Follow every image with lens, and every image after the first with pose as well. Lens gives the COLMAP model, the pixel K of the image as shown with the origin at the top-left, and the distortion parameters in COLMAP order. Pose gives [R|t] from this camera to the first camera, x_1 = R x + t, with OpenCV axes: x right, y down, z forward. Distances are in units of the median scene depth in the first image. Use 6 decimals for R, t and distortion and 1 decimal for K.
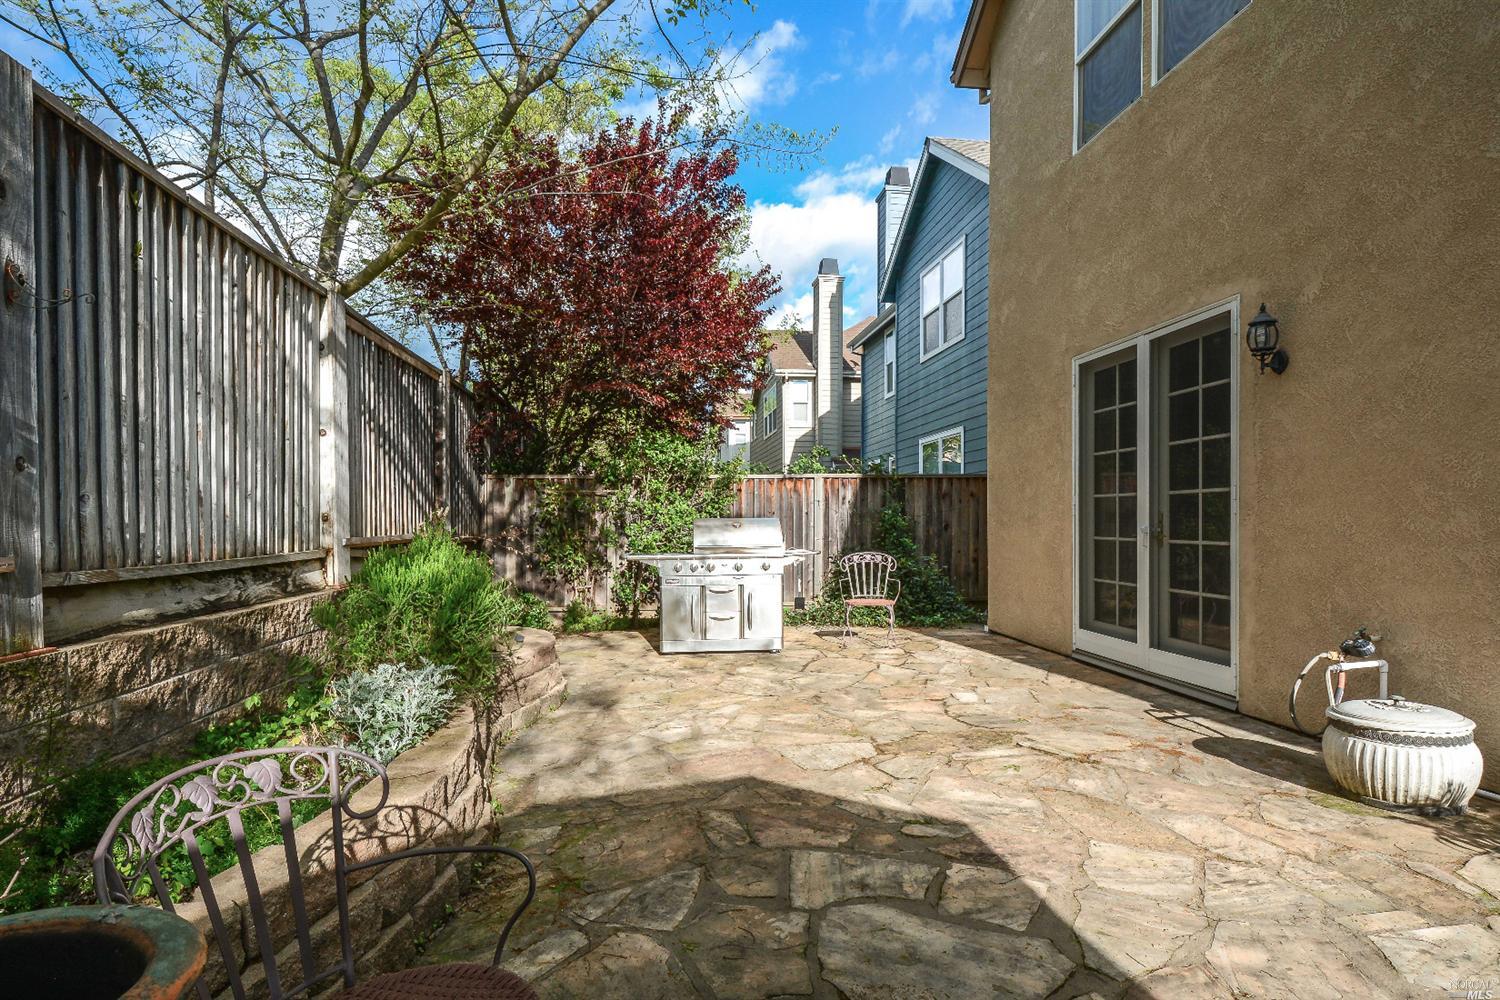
lens RADIAL K [[788.5, 0, 750.3], [0, 788.5, 513.0], [0, 0, 1]] dist [0.001657, 0.000278]
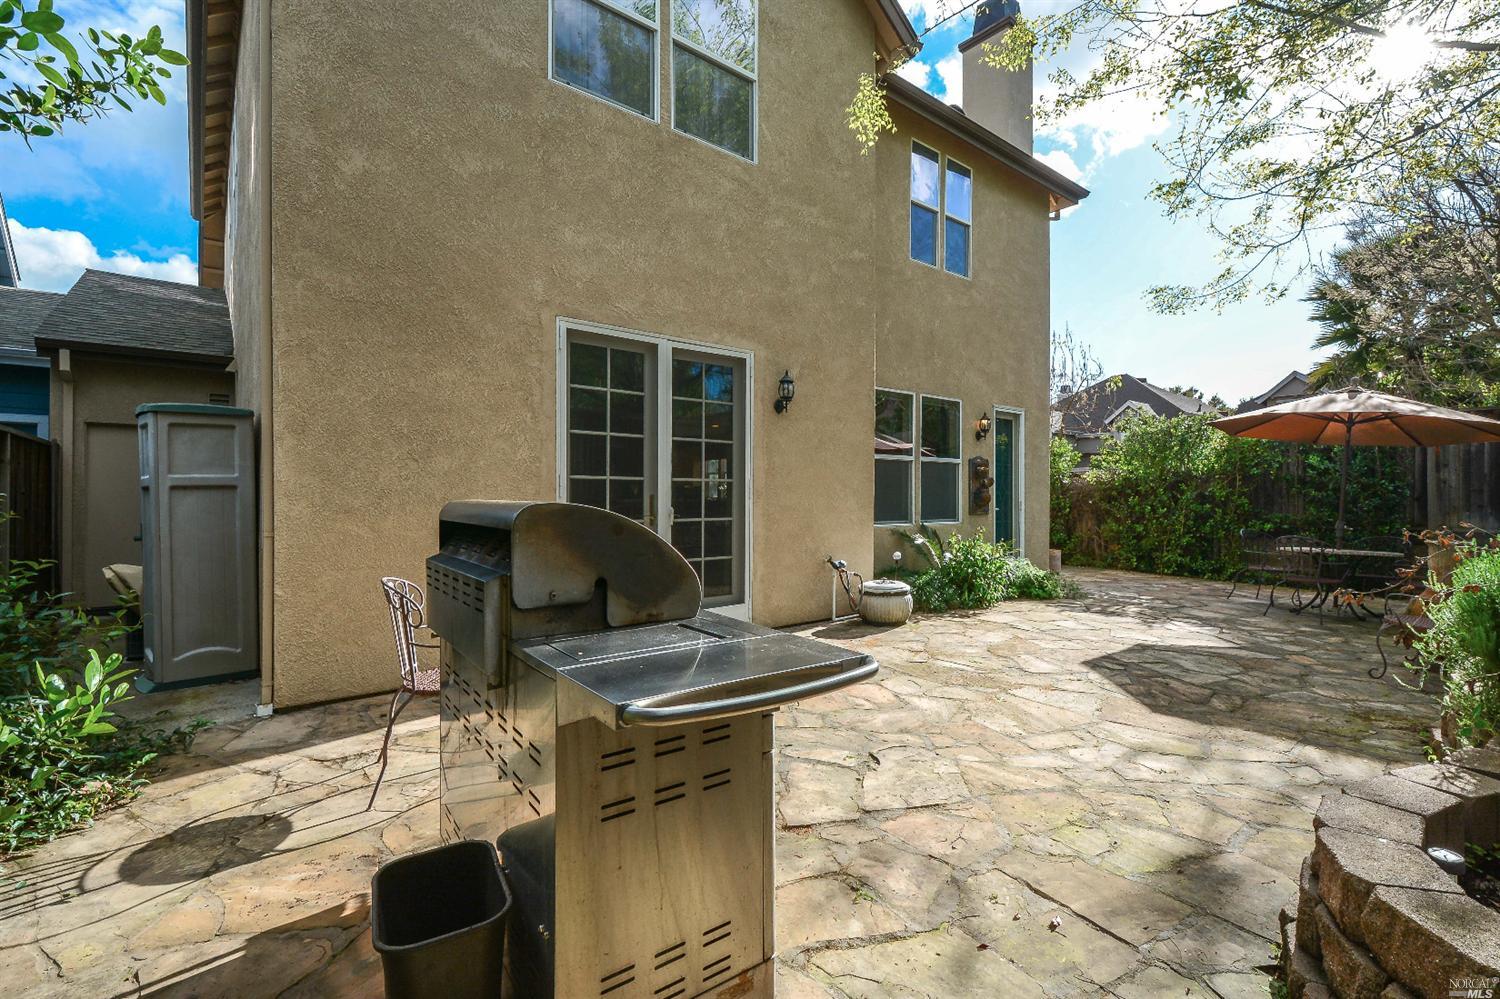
lens RADIAL K [[653.6, 0, 747.7], [0, 653.6, 497.9], [0, 0, 1]] dist [0.003838, 0.000206]
pose [[-0.514615, 0.000042, 0.857422, -0.422498], [-0.009802, 0.999934, -0.005932, 0.007945], [-0.857366, -0.011457, -0.514580, 1.583154]]
